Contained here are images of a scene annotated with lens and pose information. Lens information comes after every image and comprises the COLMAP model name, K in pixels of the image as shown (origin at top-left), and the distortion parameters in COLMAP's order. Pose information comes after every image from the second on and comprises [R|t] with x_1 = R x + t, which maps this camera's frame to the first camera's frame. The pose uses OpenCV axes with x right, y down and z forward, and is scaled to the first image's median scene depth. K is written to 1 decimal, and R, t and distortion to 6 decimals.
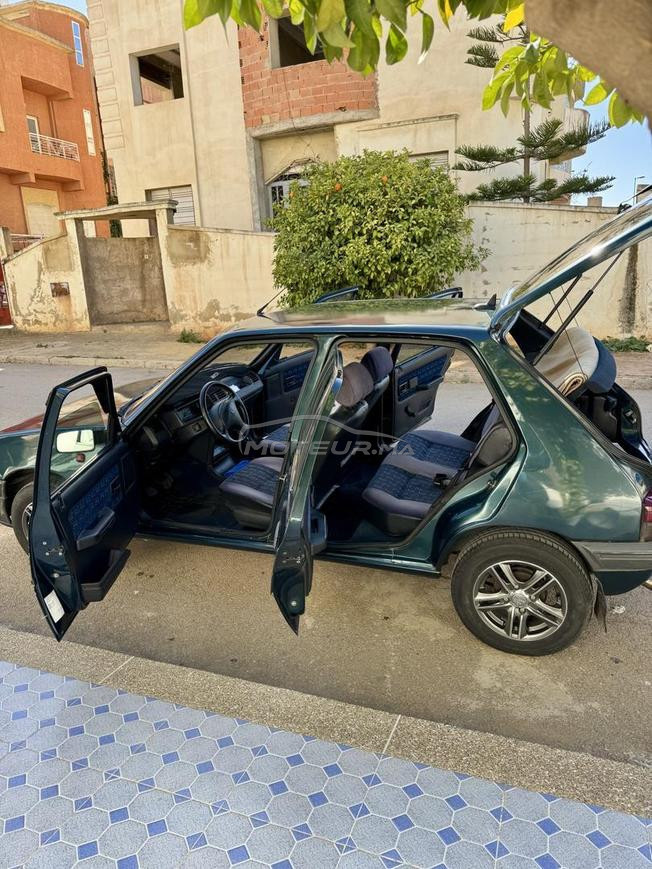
lens RADIAL K [[619.3, 0, 341.4], [0, 619.3, 433.7], [0, 0, 1]] dist [-0.033289, -0.002712]
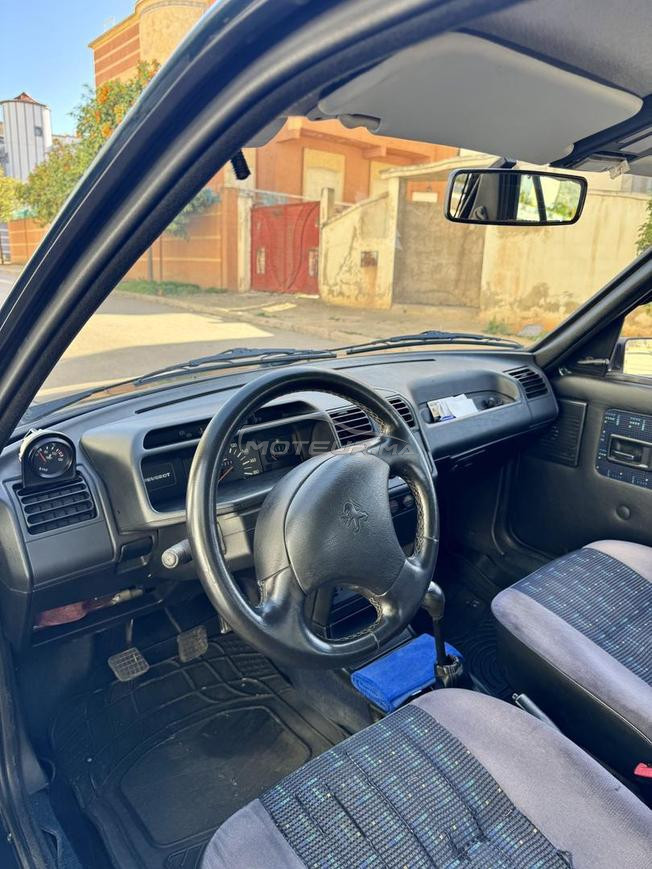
lens RADIAL K [[619.3, 0, 341.4], [0, 619.3, 433.7], [0, 0, 1]] dist [-0.033289, -0.002712]
pose [[0.855847, 0.201403, -0.476407, -0.023299], [-0.207221, 0.977437, 0.040950, -0.019895], [0.473905, 0.063675, 0.878271, 0.231352]]
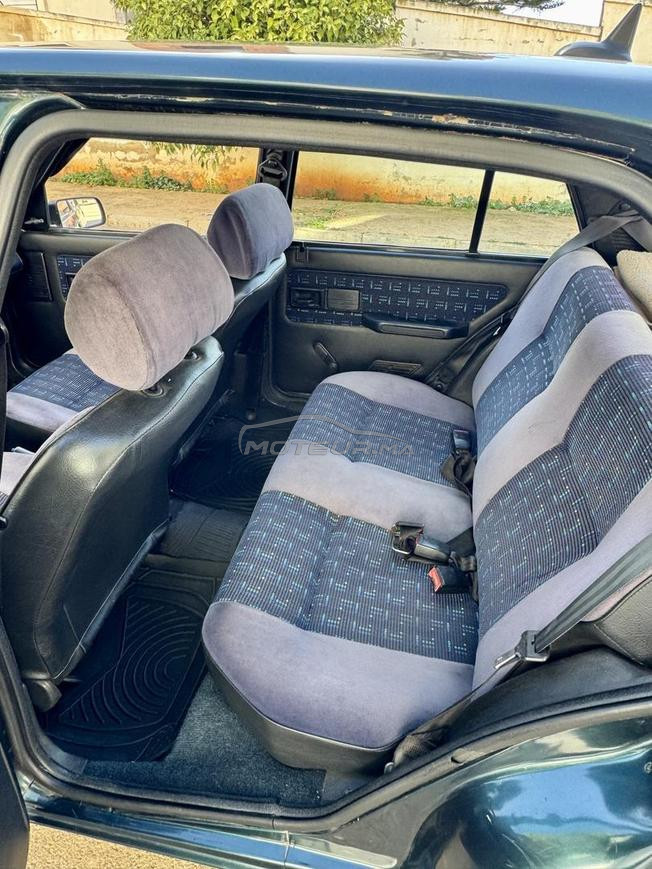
lens RADIAL K [[569.9, 0, 326.0], [0, 569.9, 434.5], [0, 0, 1]] dist [-0.002635, -0.002471]
pose [[0.990129, -0.011148, 0.139715, 0.015533], [-0.023663, 0.969228, 0.245025, -0.022945], [-0.138147, -0.245912, 0.959397, 0.186568]]
